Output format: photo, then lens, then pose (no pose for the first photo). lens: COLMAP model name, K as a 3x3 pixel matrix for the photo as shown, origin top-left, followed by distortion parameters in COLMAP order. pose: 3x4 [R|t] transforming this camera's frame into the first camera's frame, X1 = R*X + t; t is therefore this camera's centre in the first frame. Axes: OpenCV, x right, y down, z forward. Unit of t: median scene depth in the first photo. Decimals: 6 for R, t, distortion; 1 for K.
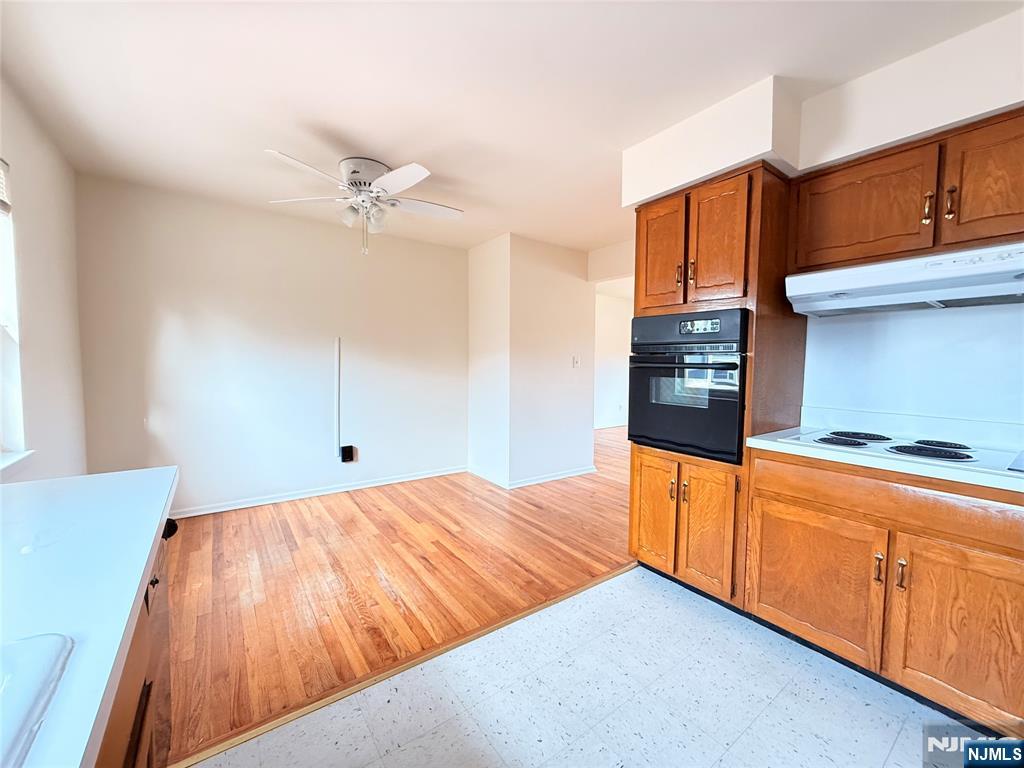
lens RADIAL K [[408.9, 0, 511.9], [0, 408.9, 384.5], [0, 0, 1]] dist [-0.001195, 0.000654]
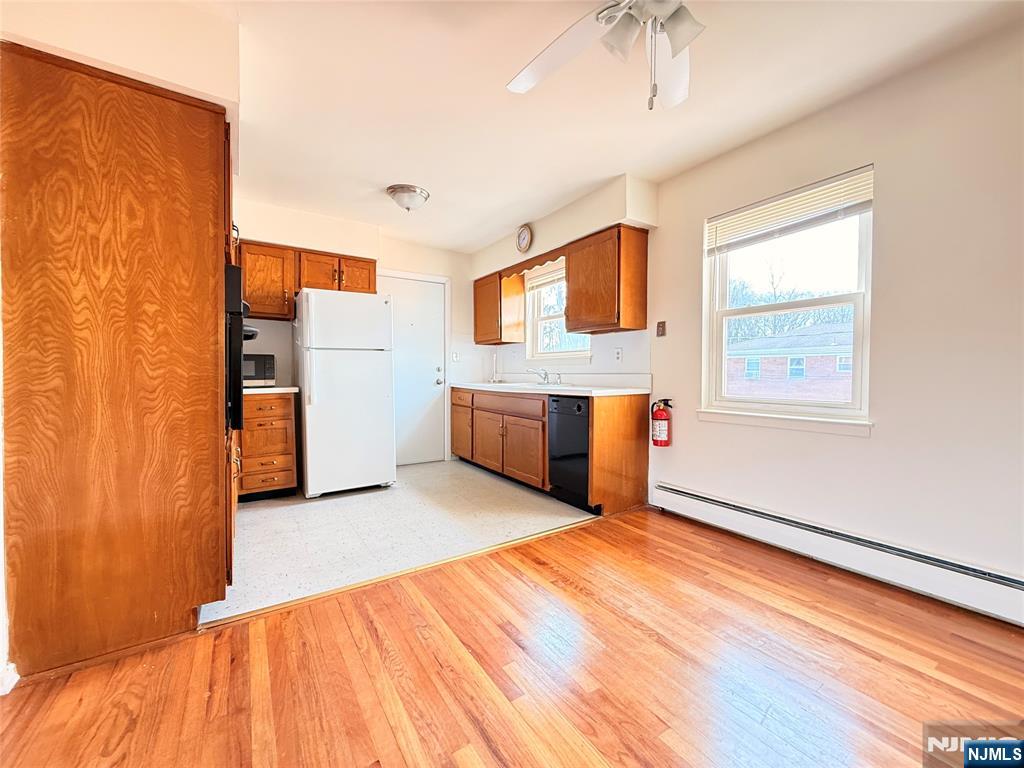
lens RADIAL K [[408.9, 0, 511.5], [0, 408.9, 383.7], [0, 0, 1]] dist [-0.001195, 0.000654]
pose [[-0.998864, -0.015920, 0.044918, -0.254184], [-0.011950, 0.996111, 0.087292, -0.019138], [-0.046133, 0.086656, -0.995170, 1.830736]]
